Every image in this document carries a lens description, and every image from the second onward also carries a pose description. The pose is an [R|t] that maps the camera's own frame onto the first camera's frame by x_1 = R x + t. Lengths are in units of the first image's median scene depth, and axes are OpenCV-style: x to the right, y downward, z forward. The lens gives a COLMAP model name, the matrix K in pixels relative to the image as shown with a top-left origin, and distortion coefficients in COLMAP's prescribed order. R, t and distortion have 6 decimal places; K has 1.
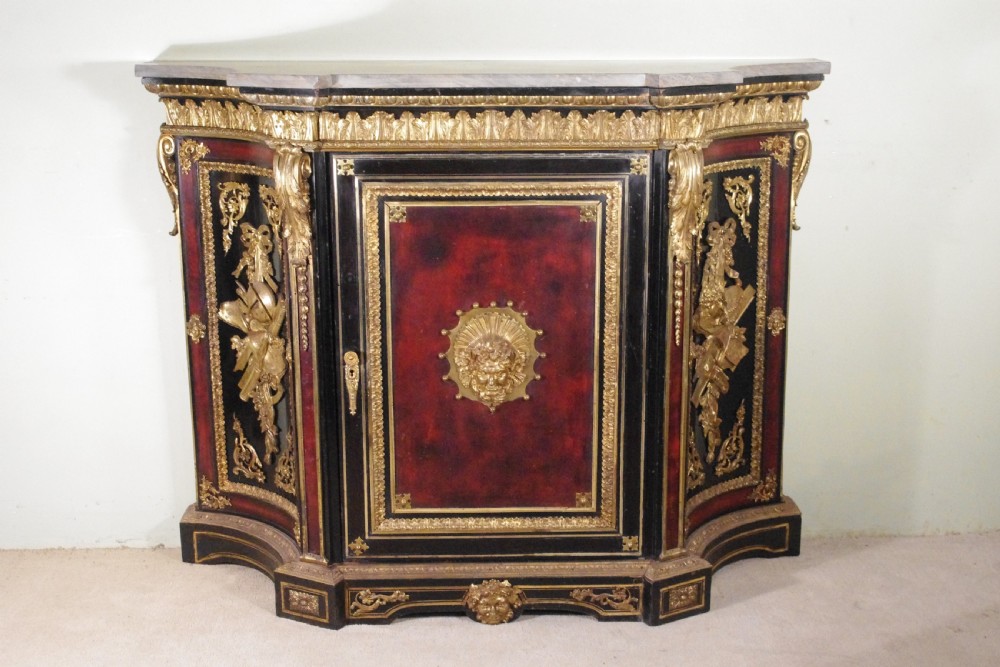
lens RADIAL K [[1417.8, 0, 501.6], [0, 1417.8, 332.5], [0, 0, 1]] dist [-0.012916, 0.079181]
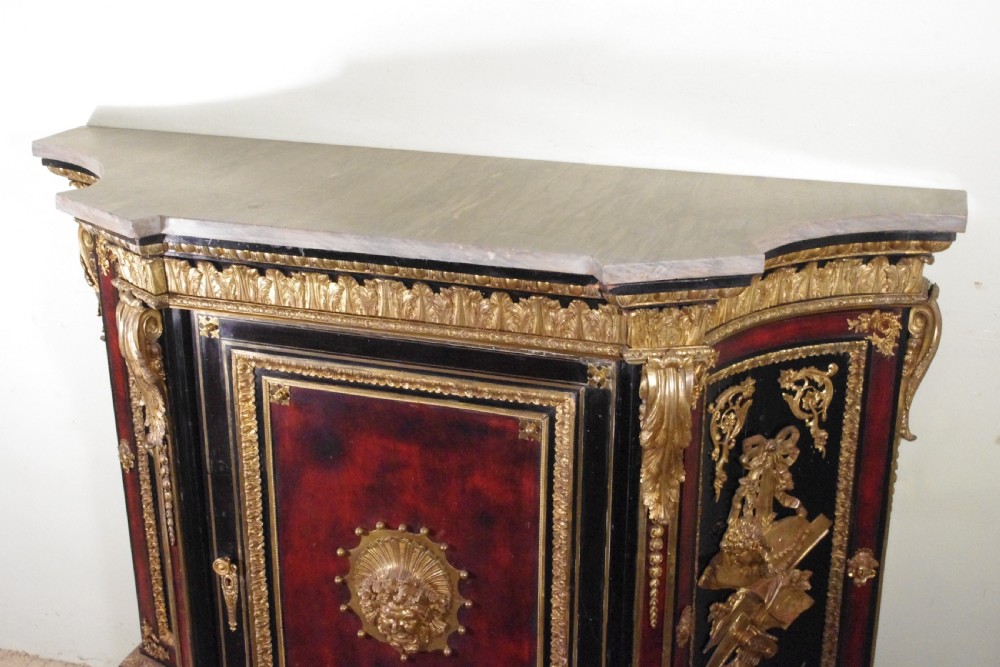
lens RADIAL K [[1330.7, 0, 487.6], [0, 1330.7, 334.9], [0, 0, 1]] dist [-0.025114, 0.110037]
pose [[0.942772, 0.118788, -0.311561, 0.225534], [-0.081145, 0.988034, 0.131162, -0.201595], [0.323414, -0.098374, 0.941130, 0.375849]]
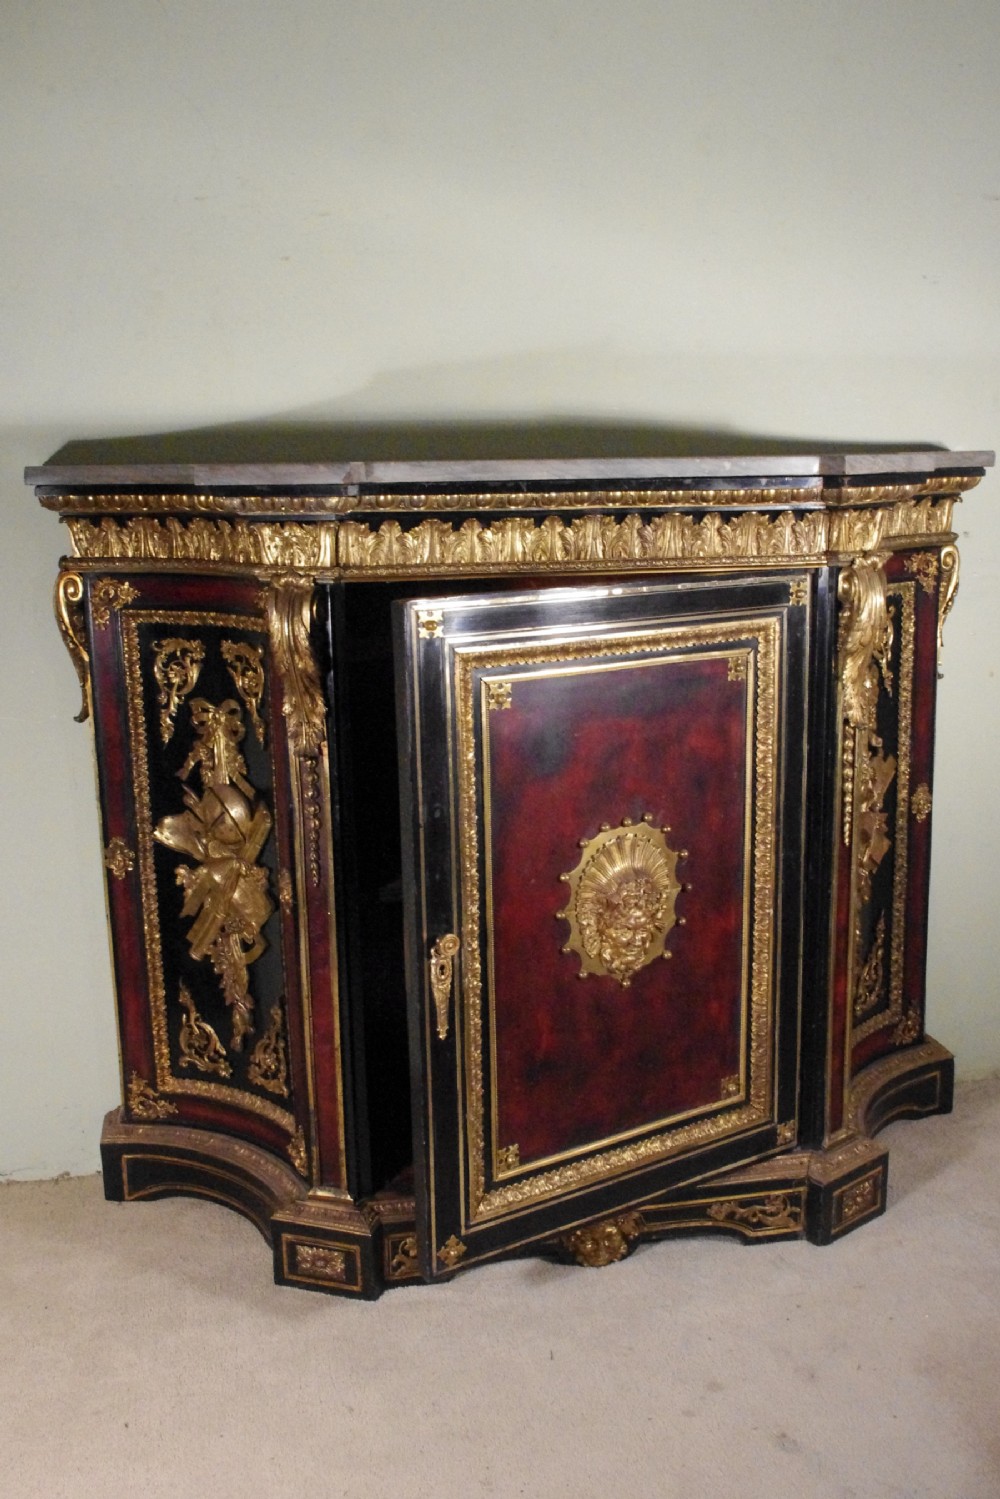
lens RADIAL K [[1451.3, 0, 503.5], [0, 1451.3, 742.1], [0, 0, 1]] dist [-0.042302, 0.008964]
pose [[0.986129, -0.045099, 0.159736, -0.152230], [0.052204, 0.997812, -0.040562, -0.021415], [-0.157557, 0.048339, 0.986326, 0.307018]]
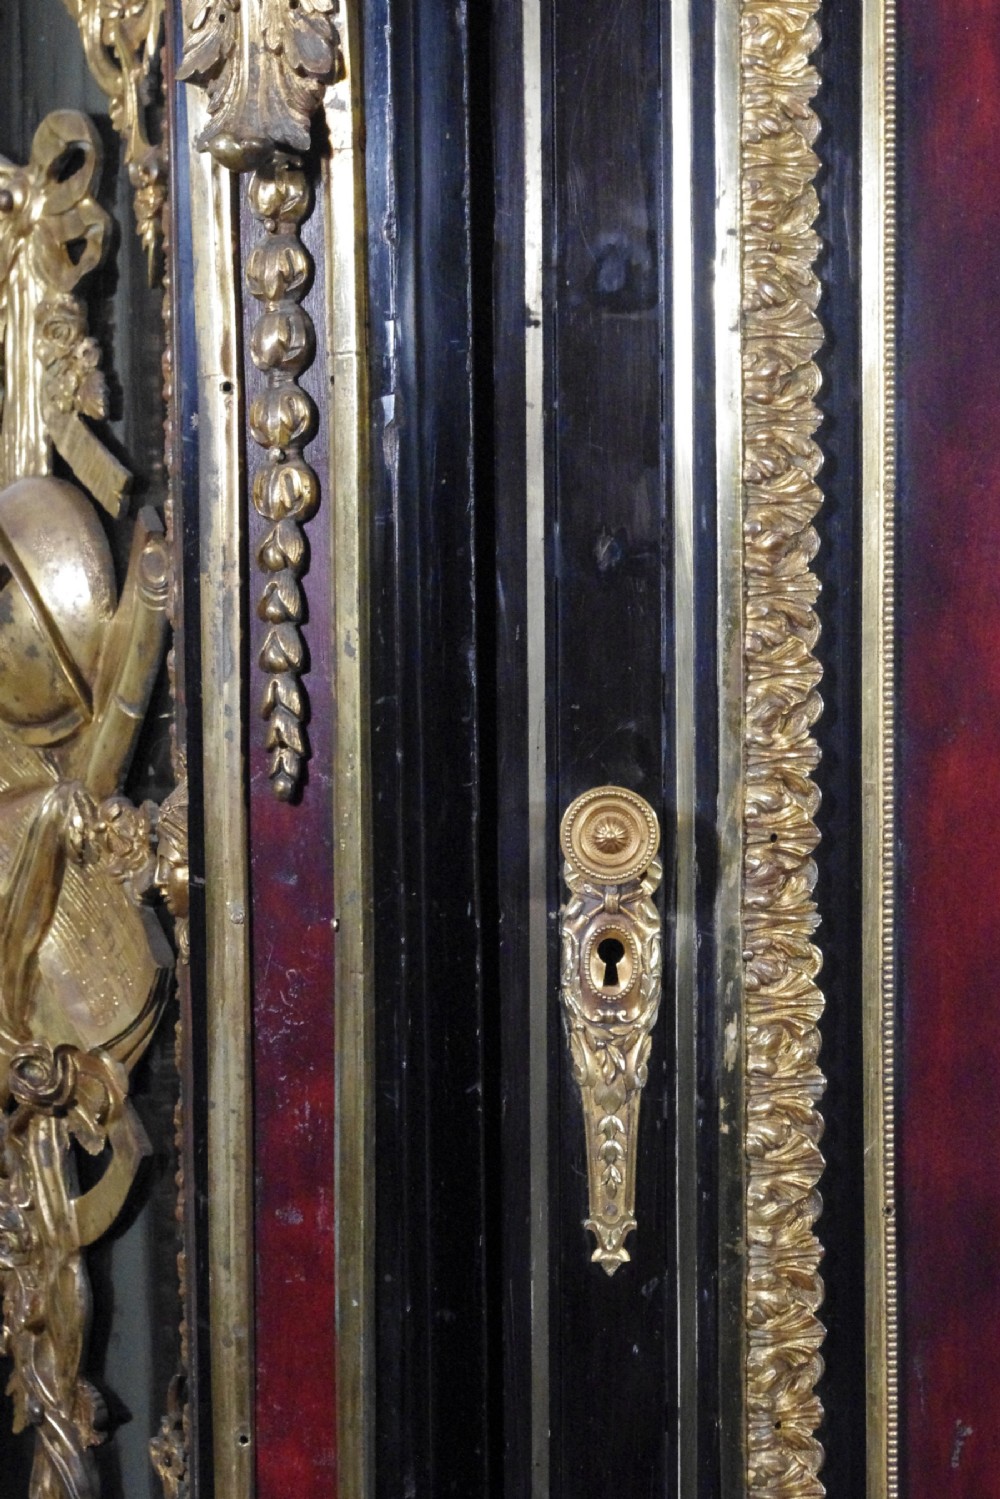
lens RADIAL K [[2988.9, 0, 500.5], [0, 2988.9, 748.2], [0, 0, 1]] dist [0.008950, 0.214447]
pose [[0.996908, 0.000776, -0.078576, -0.090667], [-0.016911, 0.978640, -0.204885, 0.066812], [0.076738, 0.205580, 0.975627, 0.687572]]
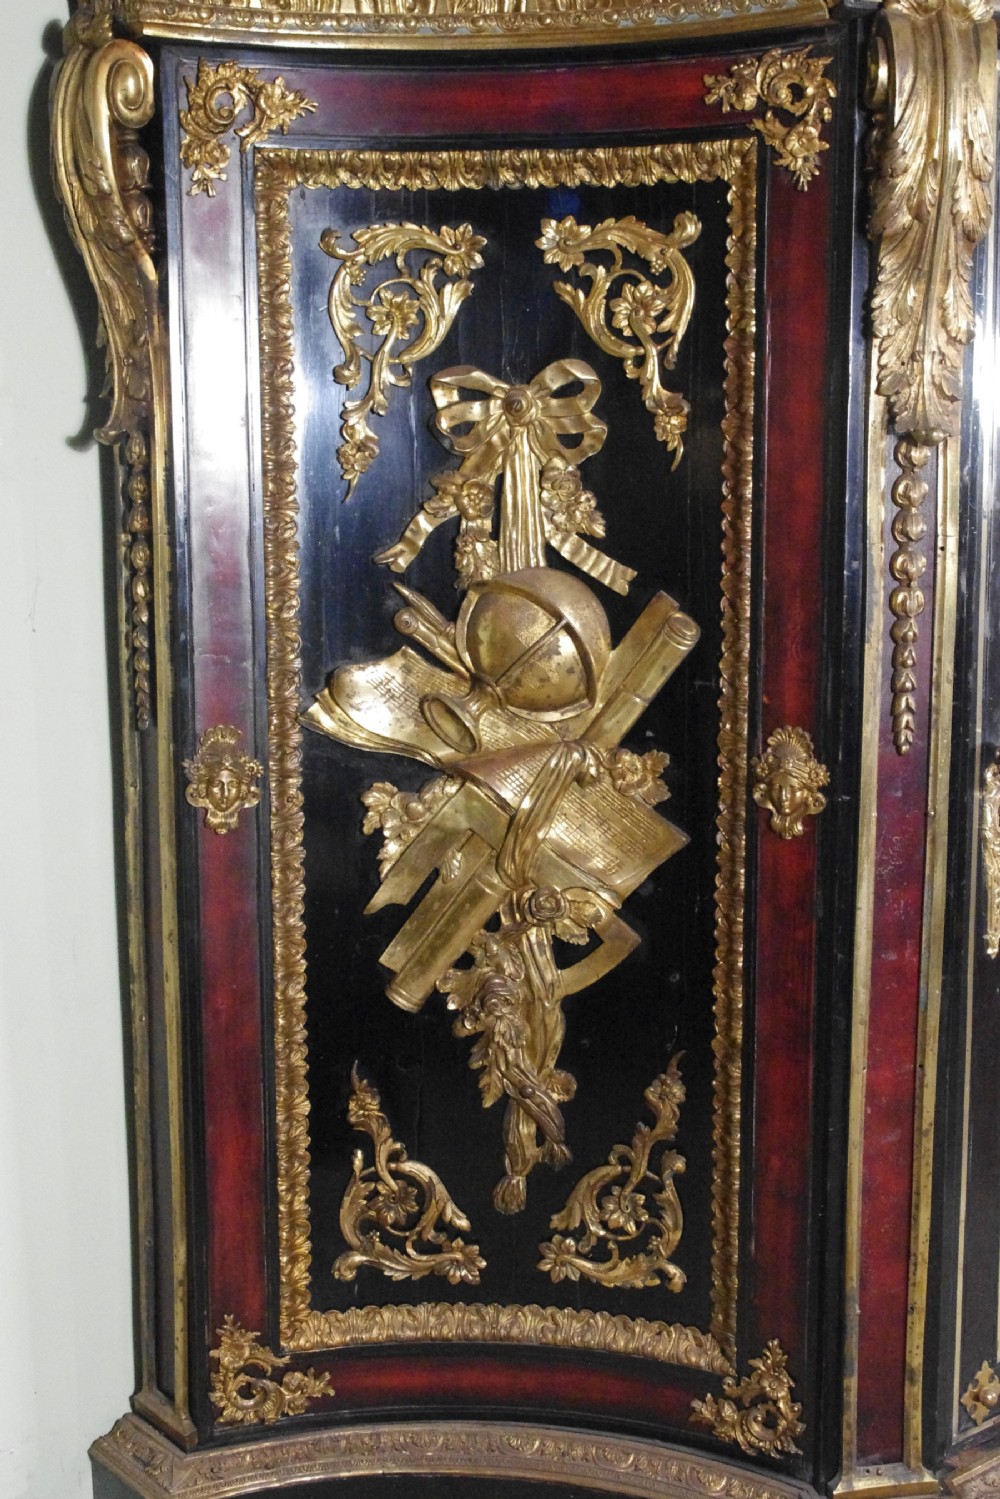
lens RADIAL K [[1902.4, 0, 500.4], [0, 1902.4, 745.5], [0, 0, 1]] dist [-0.022685, 0.060729]
pose [[0.794232, -0.084319, 0.601736, -0.419546], [0.144956, 0.988024, -0.052878, 0.019430], [-0.590071, 0.129222, 0.796943, 0.719247]]
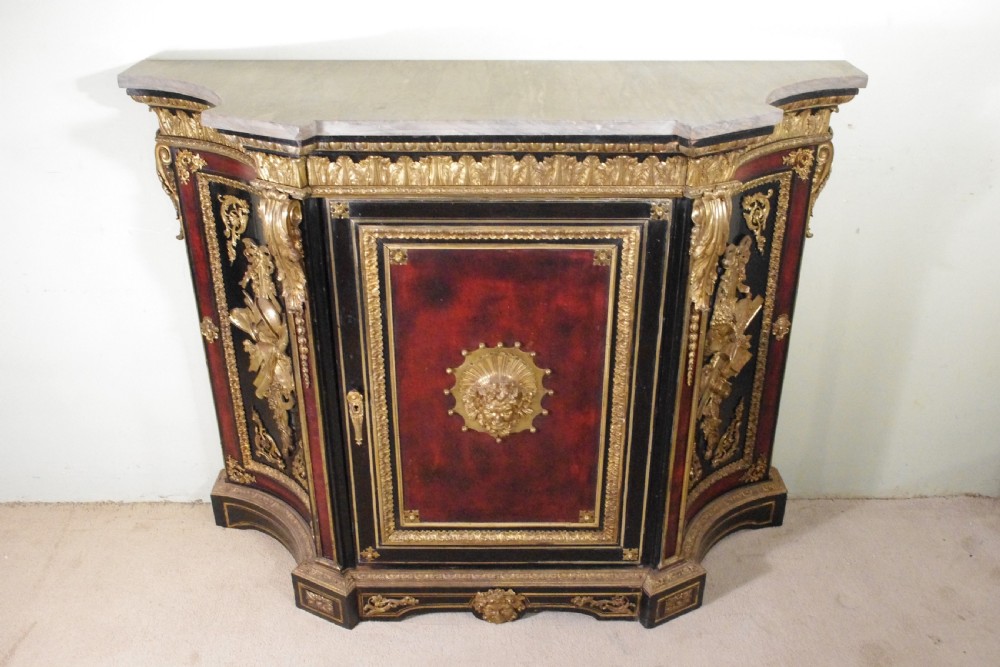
lens RADIAL K [[968.2, 0, 501.9], [0, 968.2, 344.6], [0, 0, 1]] dist [-0.042302, 0.008964]
pose [[0.999839, 0.012207, -0.013136, 0.003921], [-0.008556, 0.968521, 0.248783, -0.177485], [0.015760, -0.248631, 0.968470, 0.351294]]
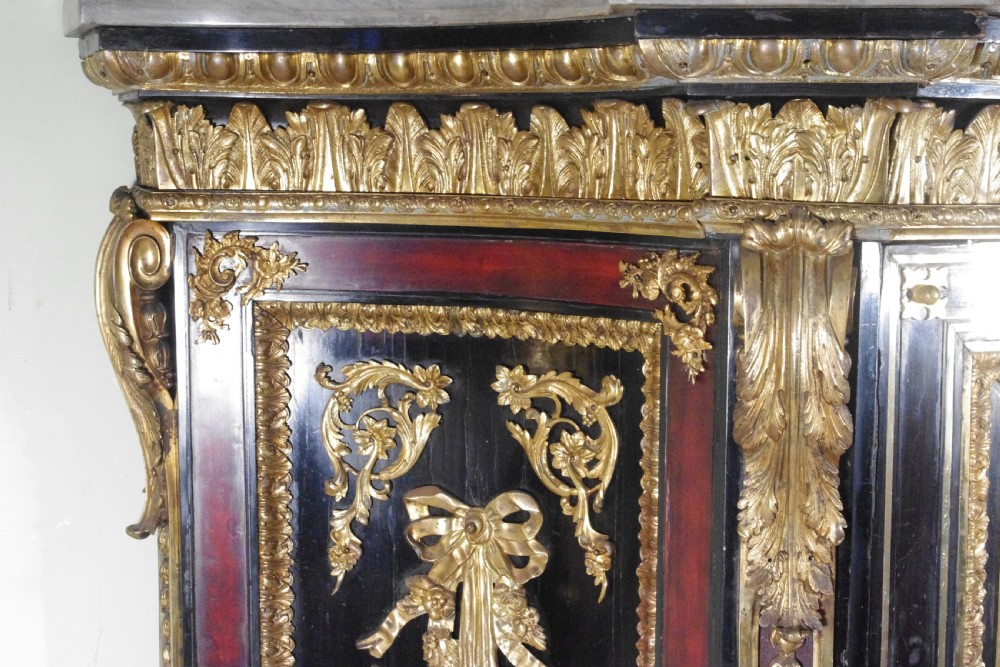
lens RADIAL K [[1583.4, 0, 508.7], [0, 1583.4, 333.0], [0, 0, 1]] dist [-0.007531, -0.023200]
pose [[0.936516, -0.031492, 0.349208, -0.294393], [0.074254, 0.991182, -0.109751, -0.073003], [-0.342672, 0.128713, 0.930596, 0.672115]]
